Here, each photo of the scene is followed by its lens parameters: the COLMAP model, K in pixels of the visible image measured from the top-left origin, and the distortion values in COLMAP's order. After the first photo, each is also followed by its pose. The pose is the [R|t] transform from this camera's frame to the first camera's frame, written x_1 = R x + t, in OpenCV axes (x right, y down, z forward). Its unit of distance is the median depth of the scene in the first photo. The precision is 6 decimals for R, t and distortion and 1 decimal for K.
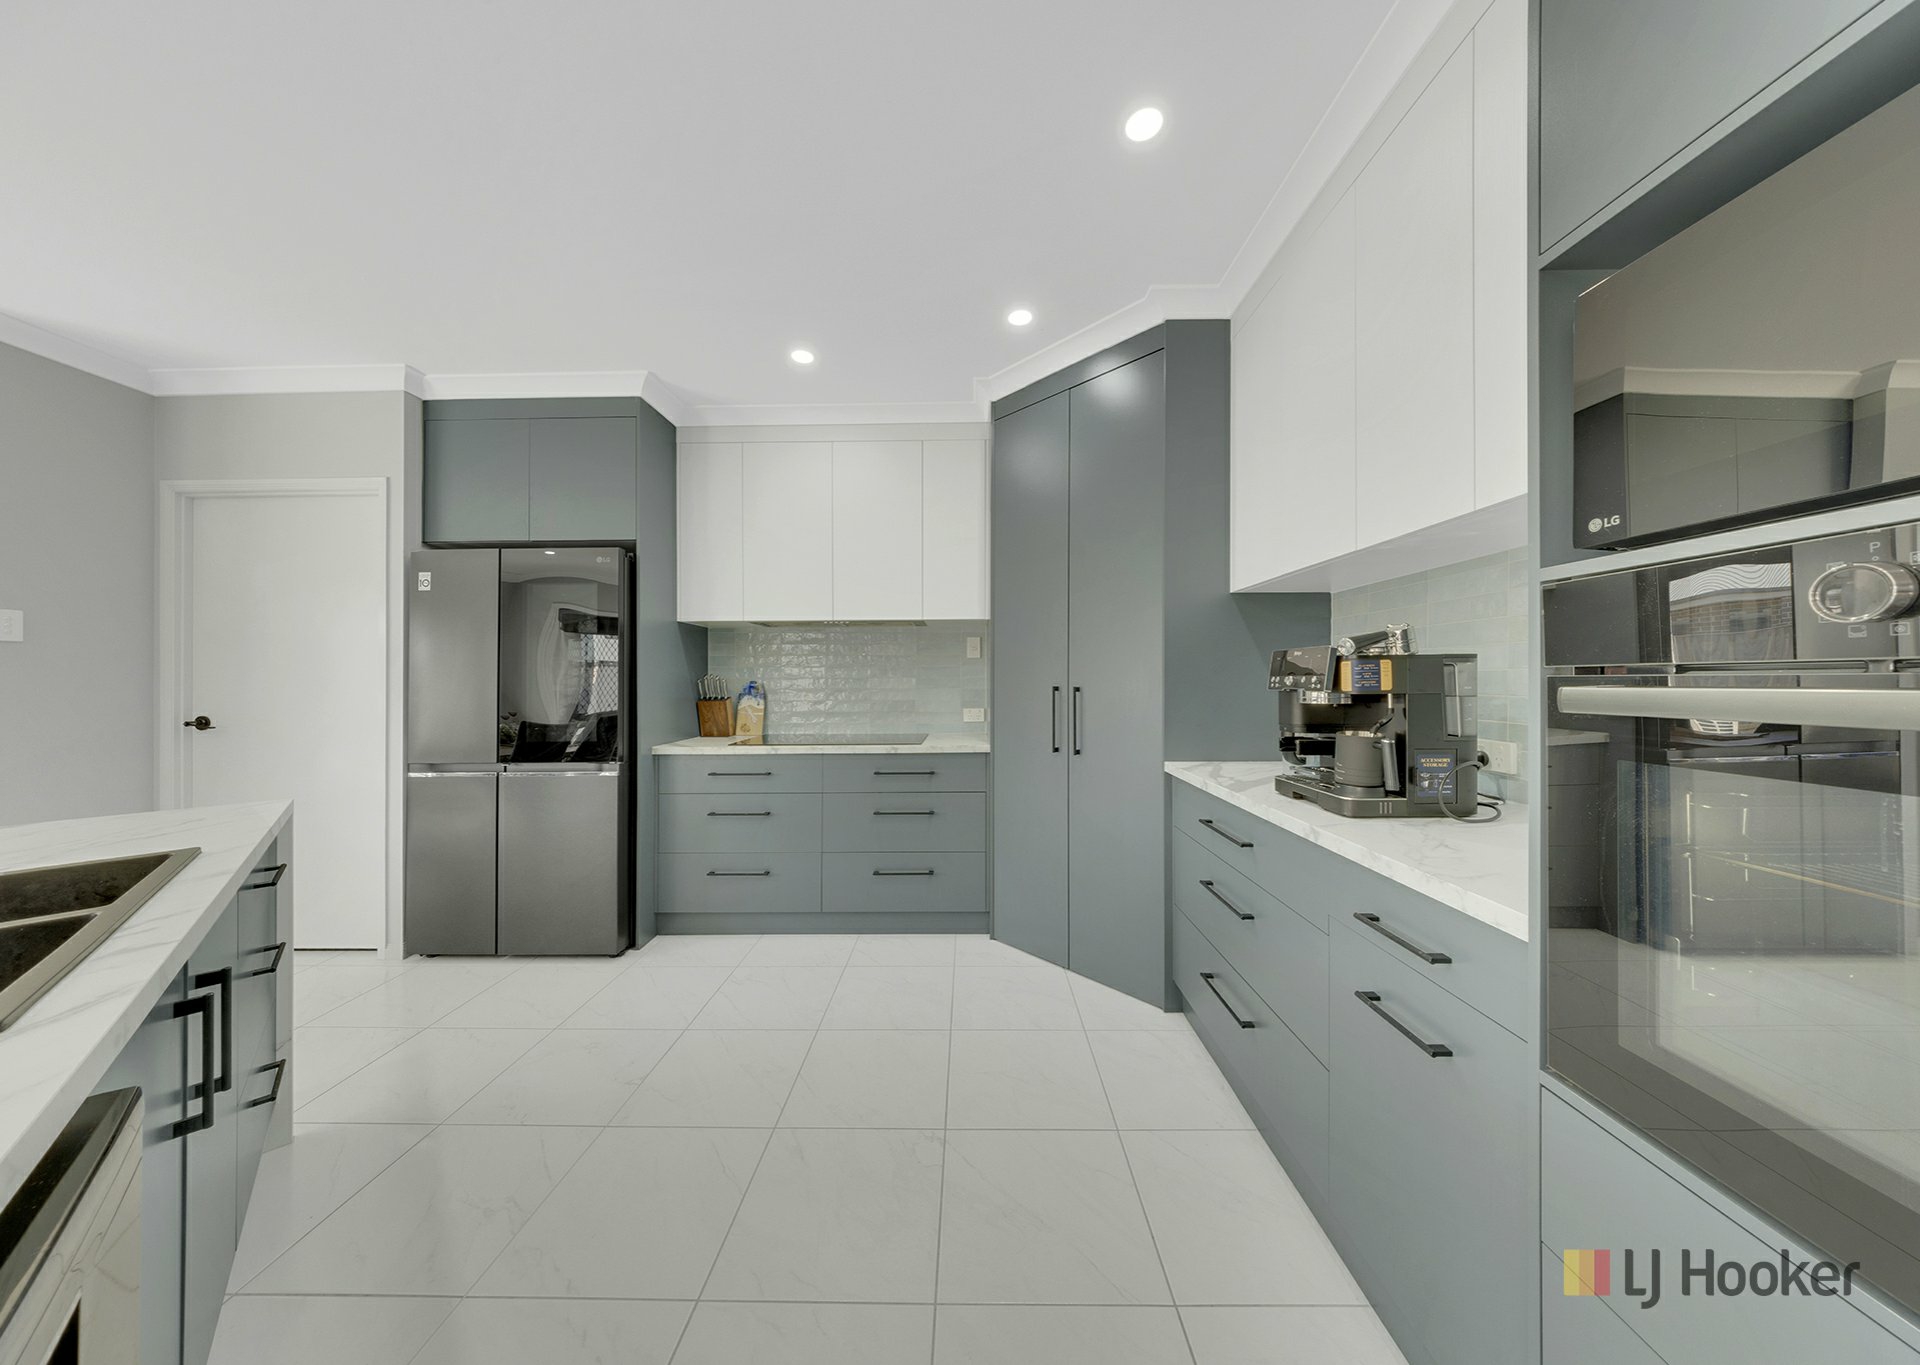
lens RADIAL K [[602.2, 0, 956.0], [0, 602.2, 681.5], [0, 0, 1]] dist [-0.006462, -0.000045]
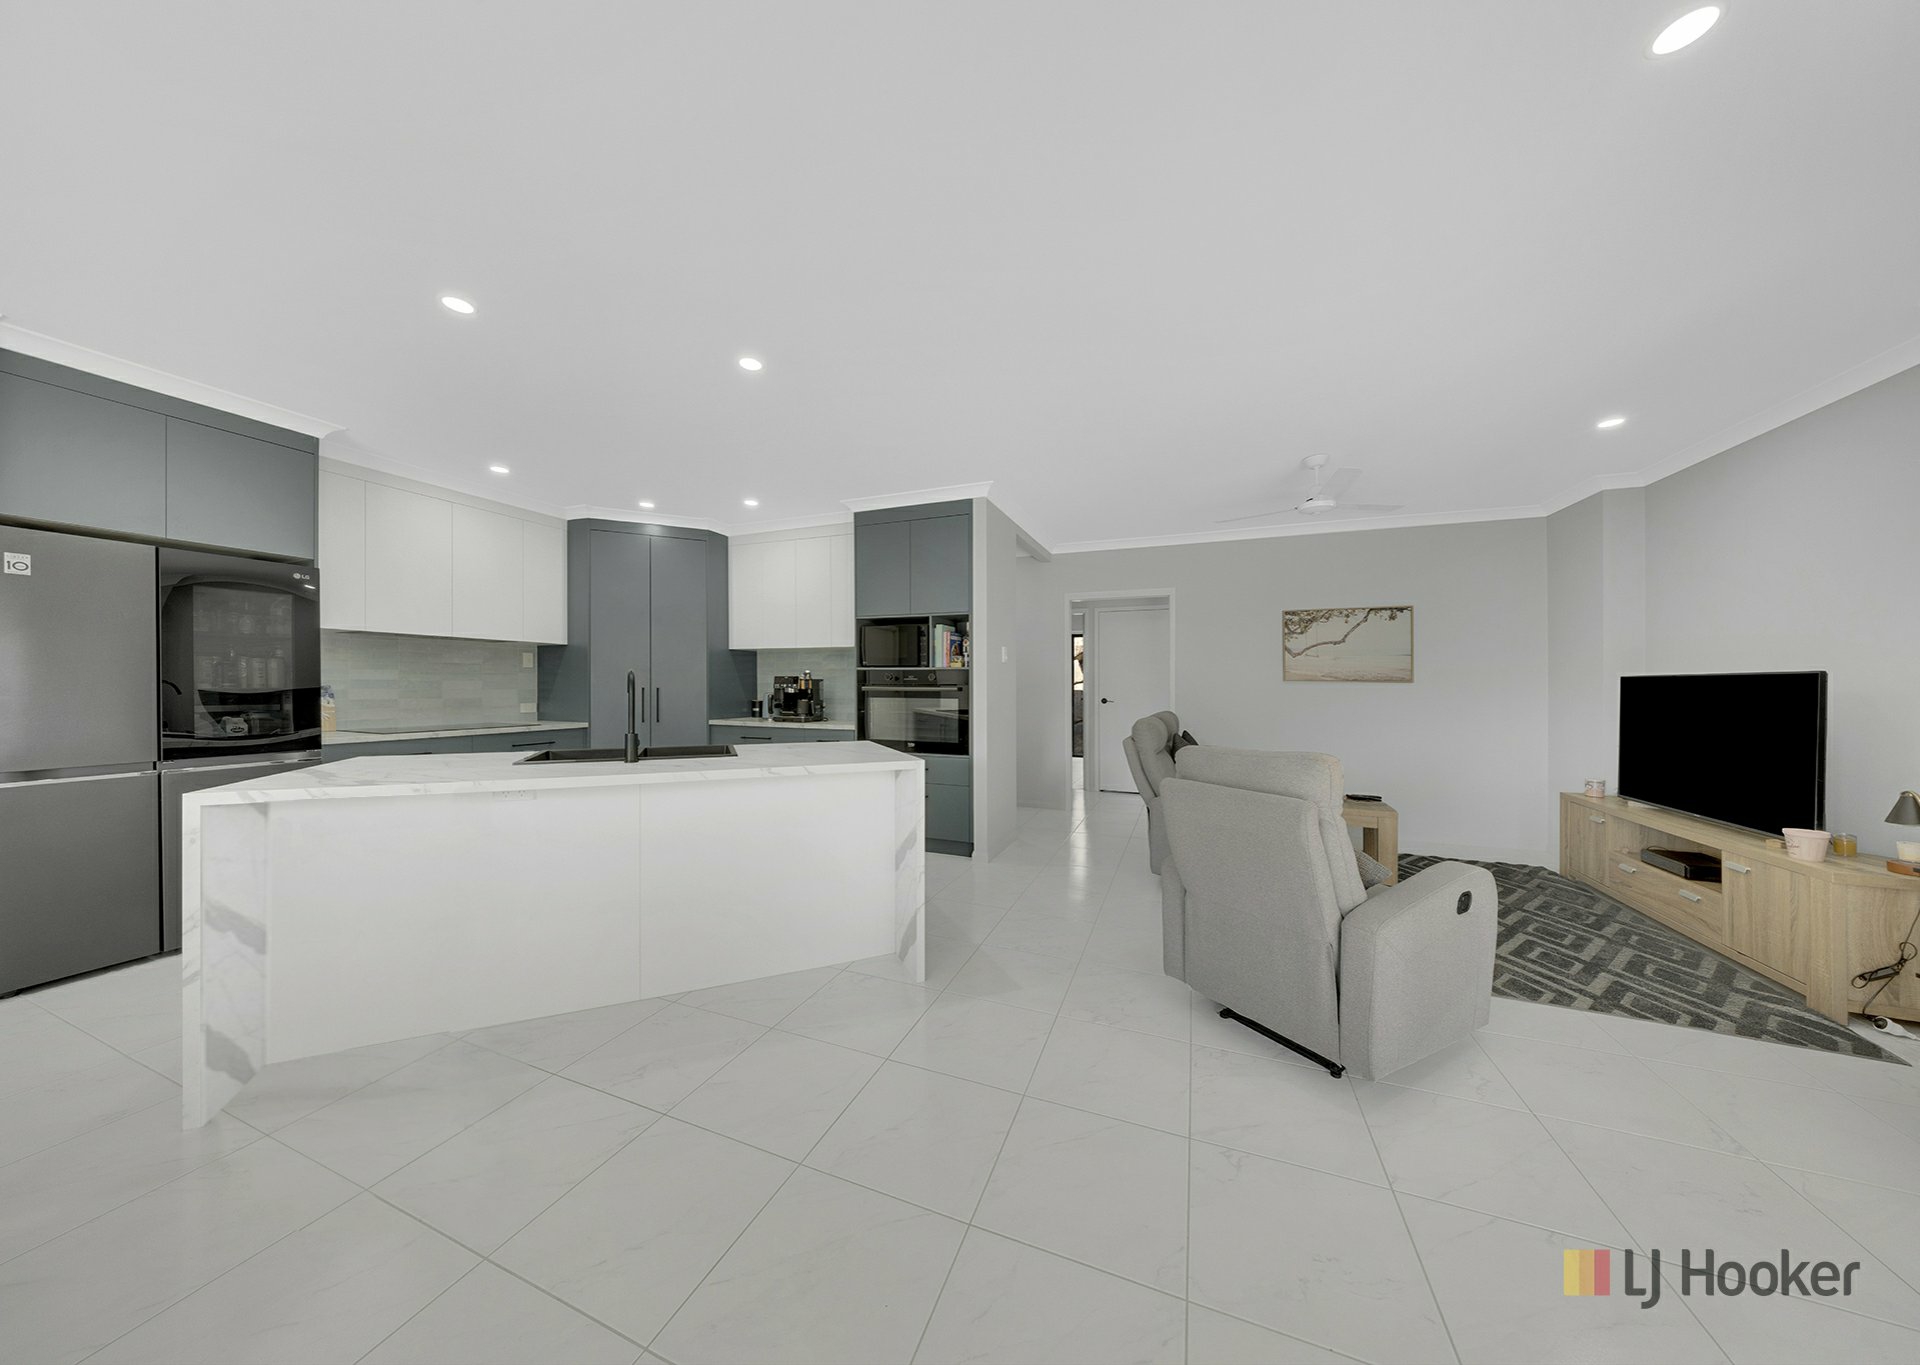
lens RADIAL K [[602.2, 0, 956.0], [0, 602.2, 681.5], [0, 0, 1]] dist [-0.006462, -0.000045]
pose [[0.365956, 0.014832, 0.930514, -1.218157], [-0.006825, 0.999889, -0.013254, 0.007190], [-0.930607, -0.001500, 0.366016, -0.614014]]
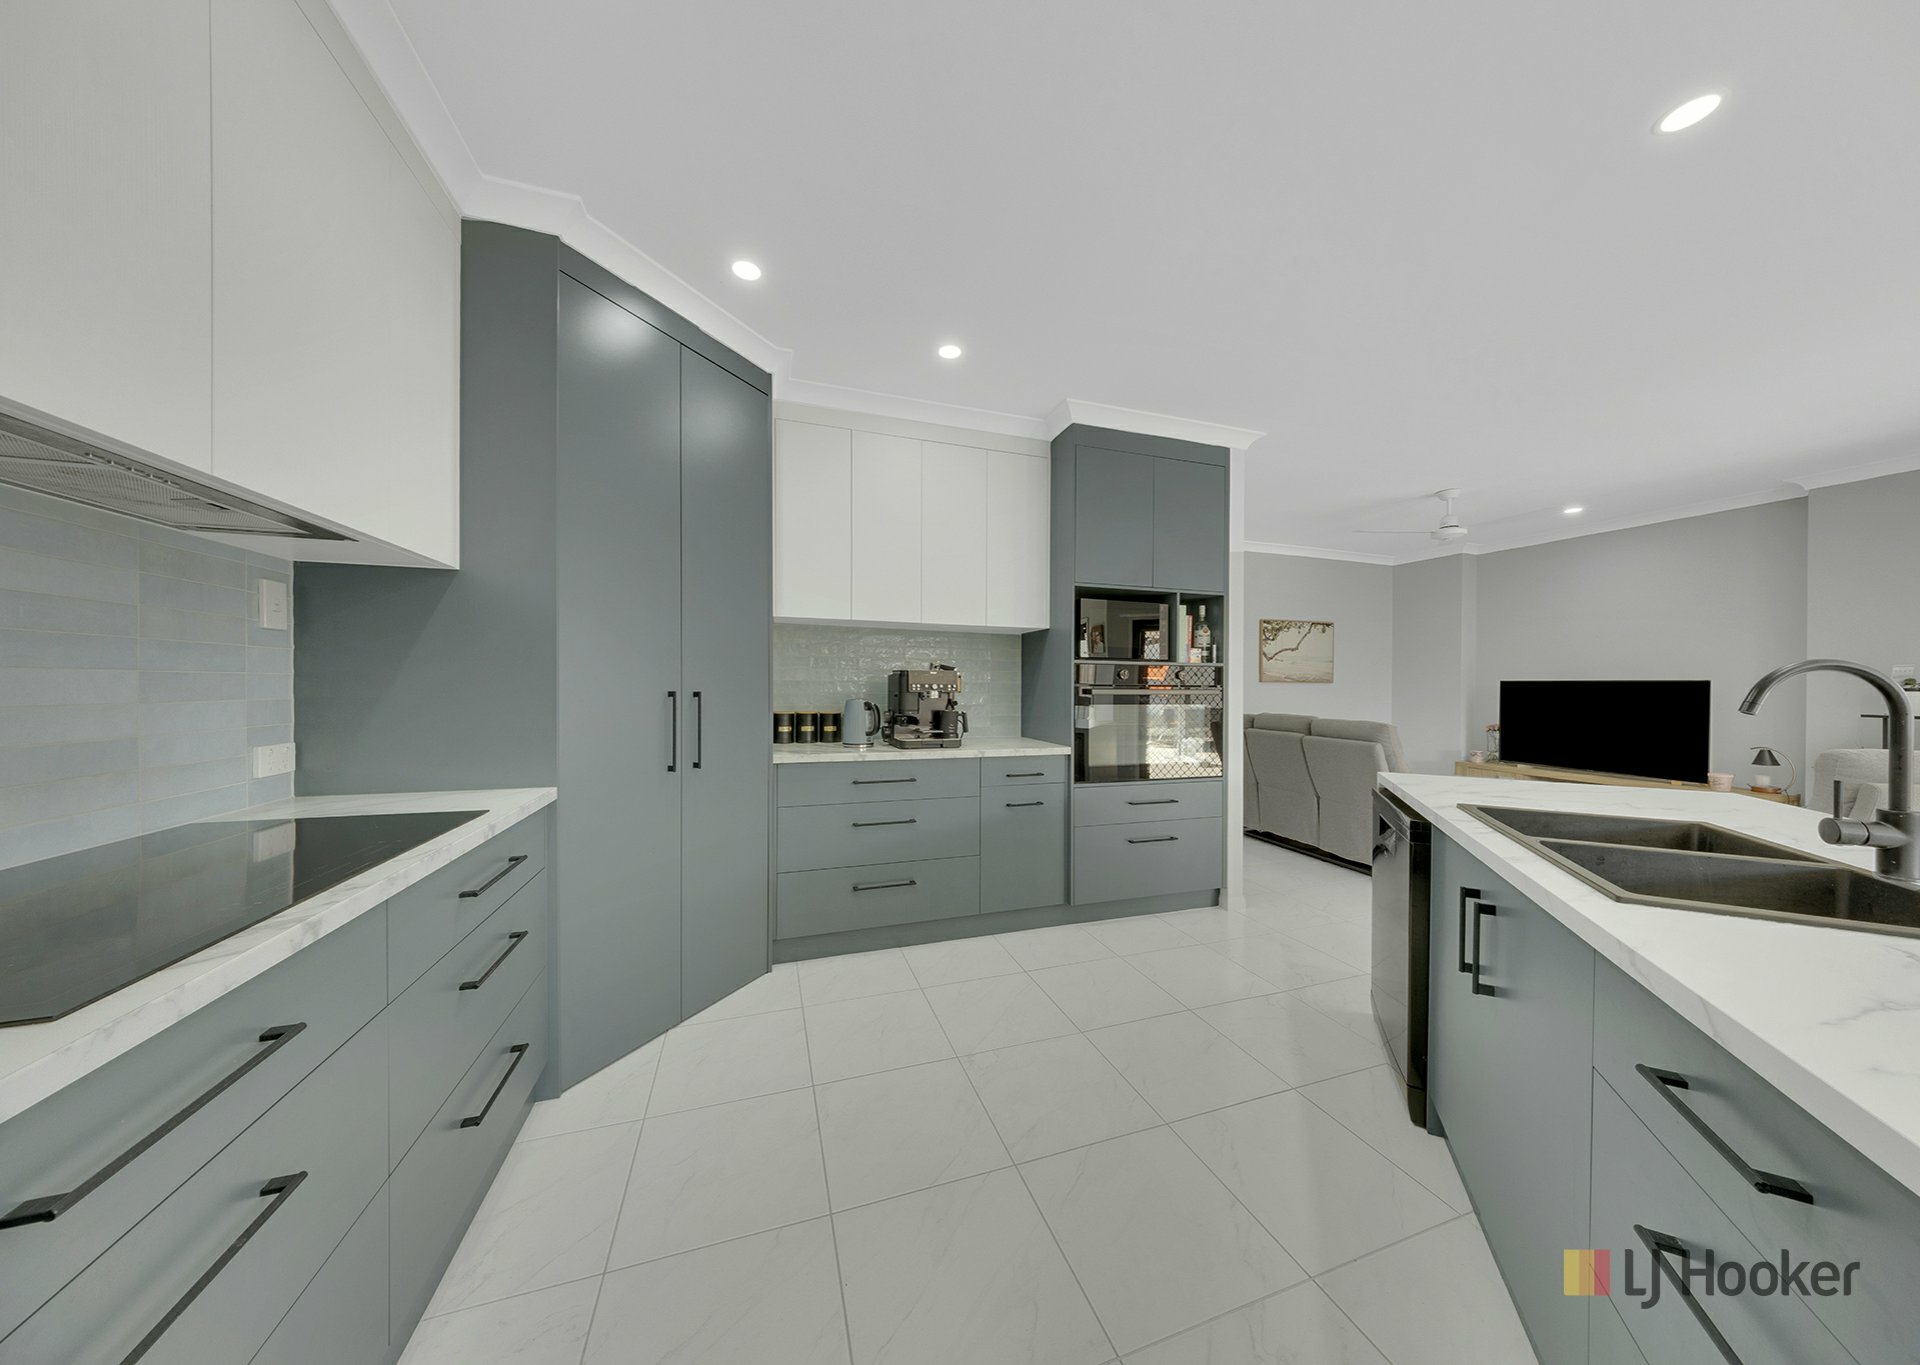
lens RADIAL K [[602.2, 0, 956.0], [0, 602.2, 681.5], [0, 0, 1]] dist [-0.006462, -0.000045]
pose [[-0.331780, 0.009834, 0.943305, -0.713503], [-0.004662, 0.999916, -0.012064, 0.003402], [-0.943345, -0.008400, -0.331707, 0.870151]]
